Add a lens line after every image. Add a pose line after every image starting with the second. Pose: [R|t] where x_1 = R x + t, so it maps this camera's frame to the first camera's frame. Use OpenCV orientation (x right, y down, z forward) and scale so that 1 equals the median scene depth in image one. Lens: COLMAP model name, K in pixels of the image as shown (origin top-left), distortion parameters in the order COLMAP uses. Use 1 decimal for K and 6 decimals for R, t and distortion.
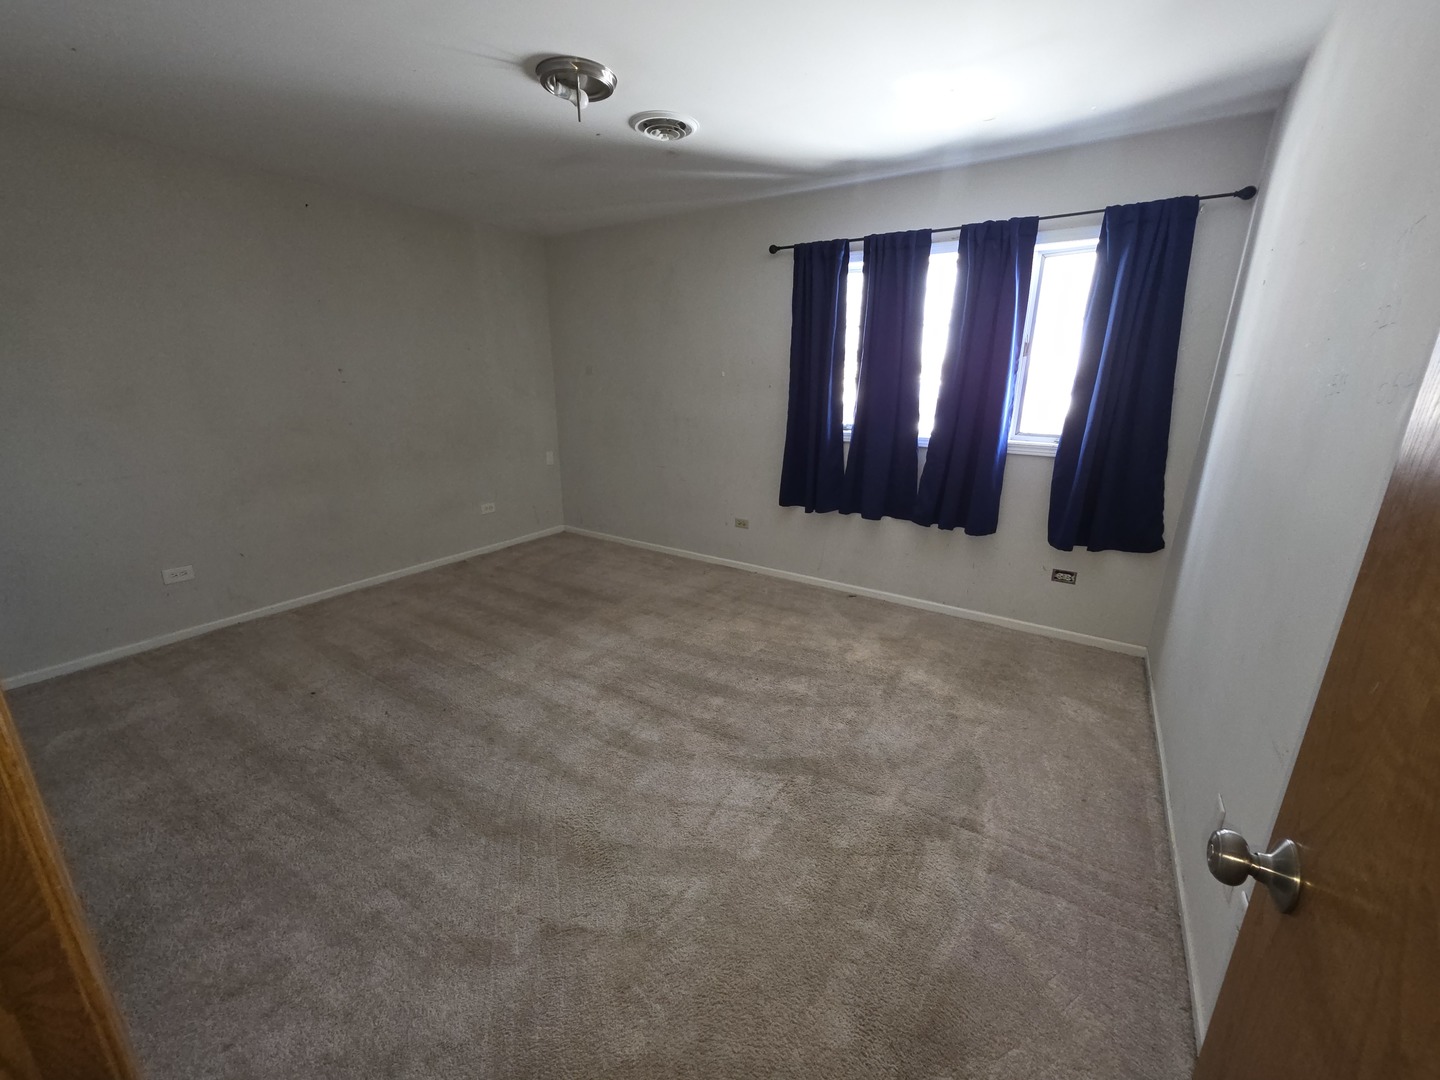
lens RADIAL K [[576.6, 0, 725.1], [0, 576.6, 536.1], [0, 0, 1]] dist [0.001240, -0.000081]
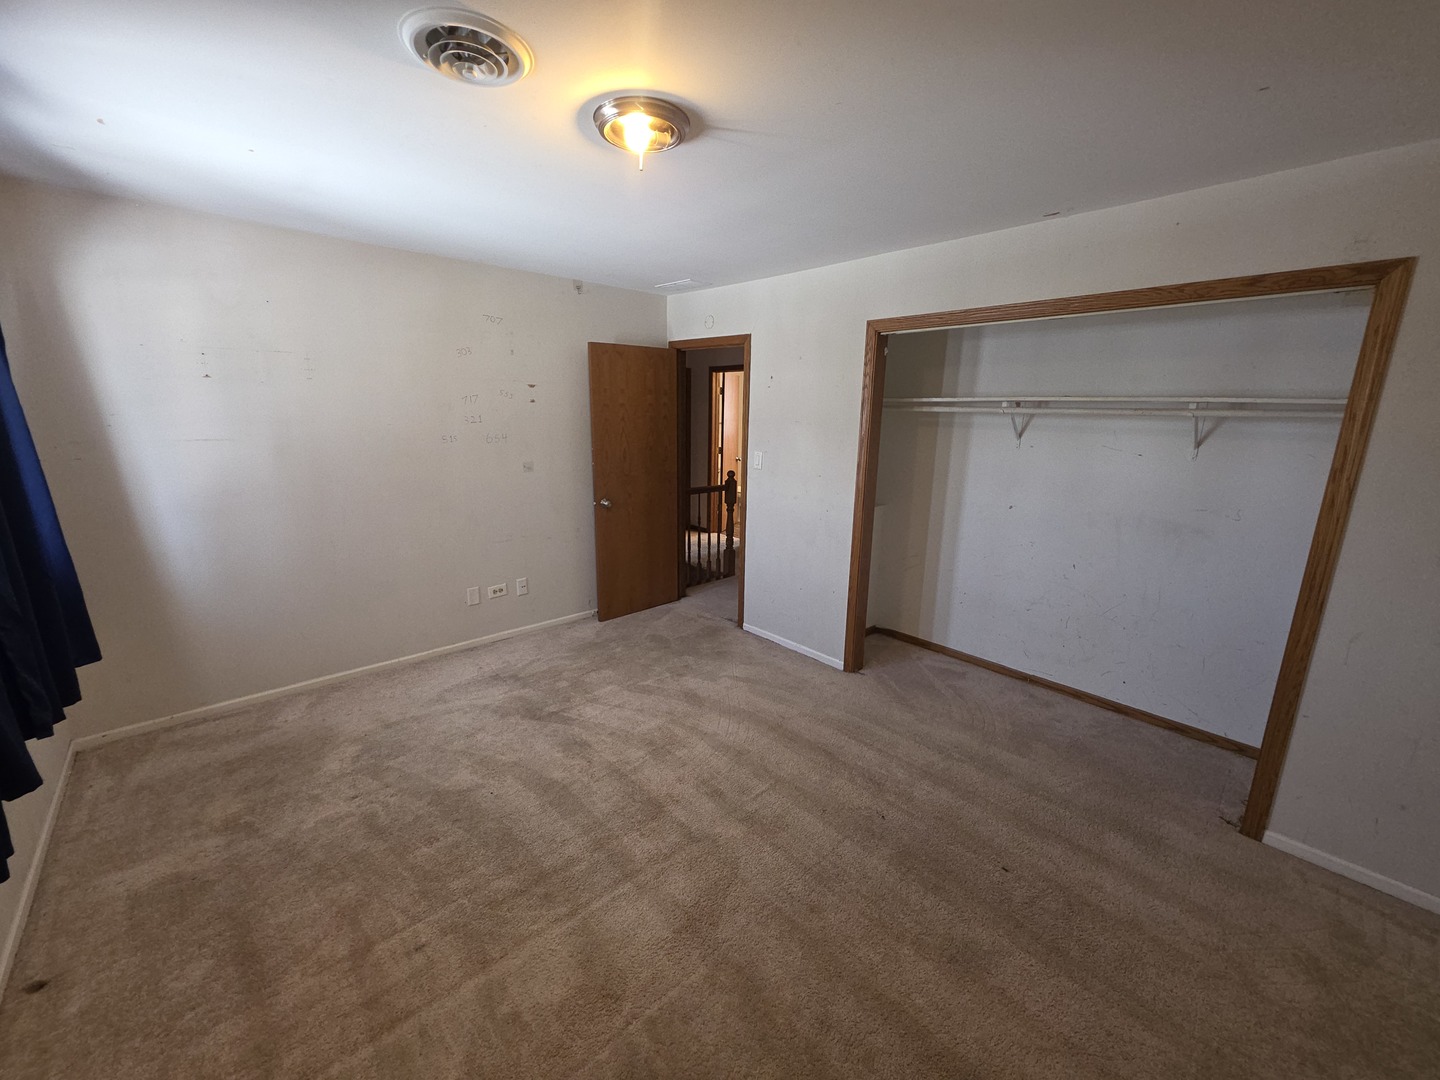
lens RADIAL K [[576.6, 0, 725.1], [0, 576.6, 536.1], [0, 0, 1]] dist [0.001240, -0.000081]
pose [[-0.967298, -0.083435, 0.239529, -0.550206], [0.042608, 0.877480, 0.477717, -0.591127], [-0.250040, 0.472301, -0.845229, 1.736698]]
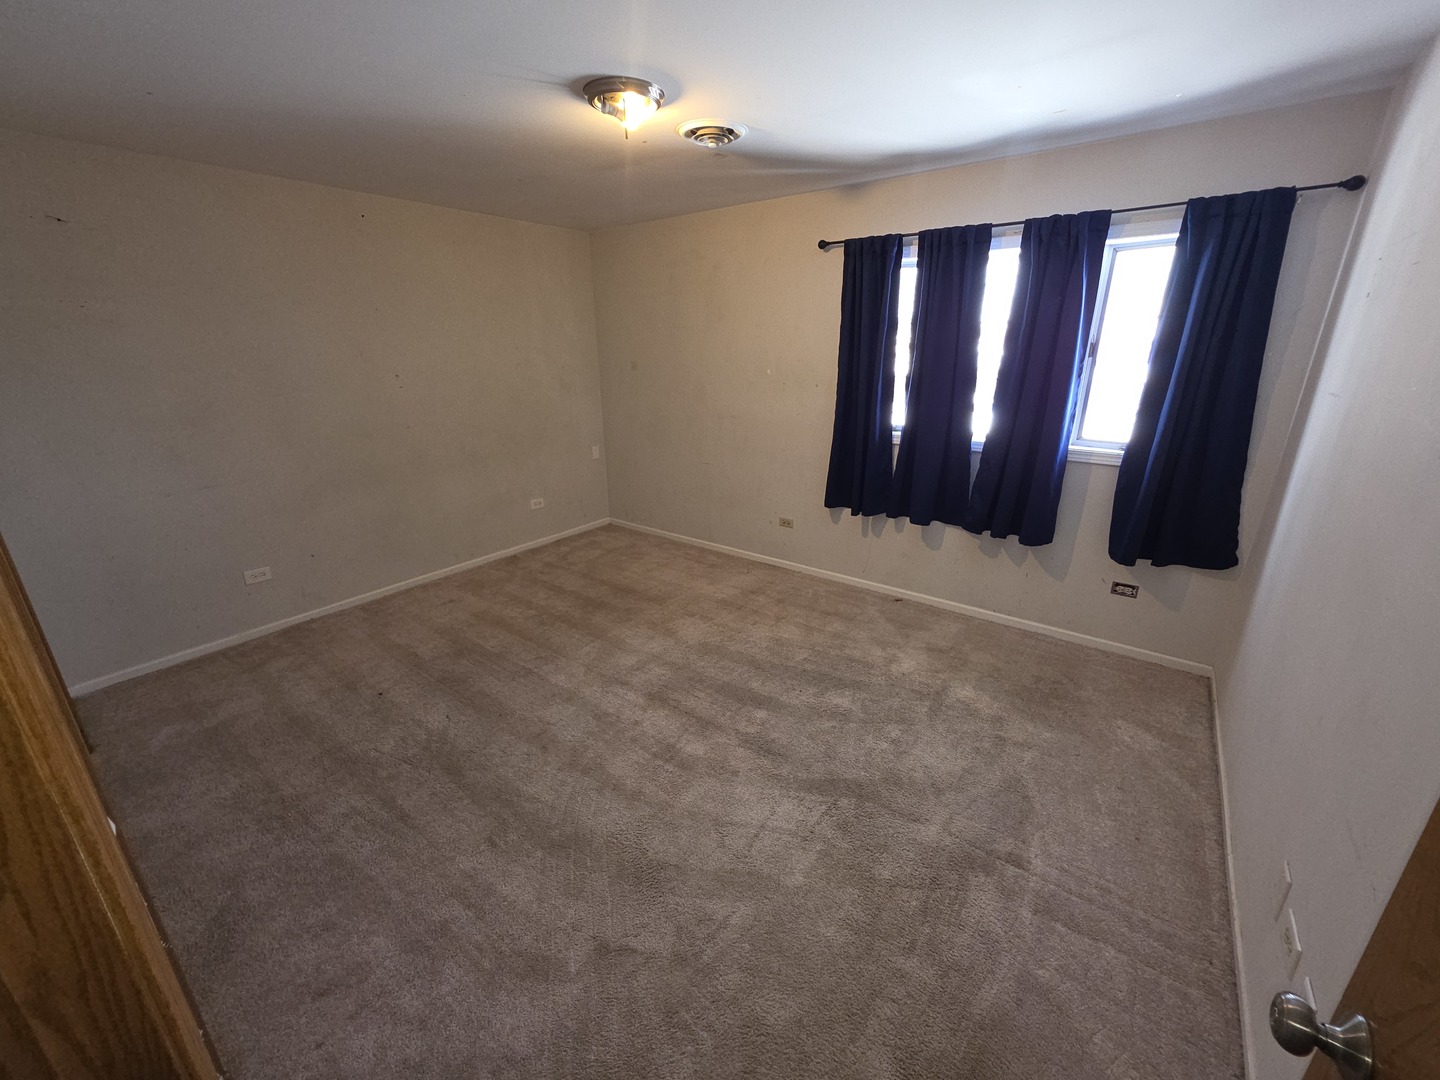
lens RADIAL K [[578.7, 0, 724.1], [0, 578.7, 536.4], [0, 0, 1]] dist [0.000791, -0.000092]
pose [[0.997205, 0.009365, -0.074122, -0.006497], [-0.005766, 0.998801, 0.048620, -0.082216], [0.074488, -0.048057, 0.996063, -0.002747]]
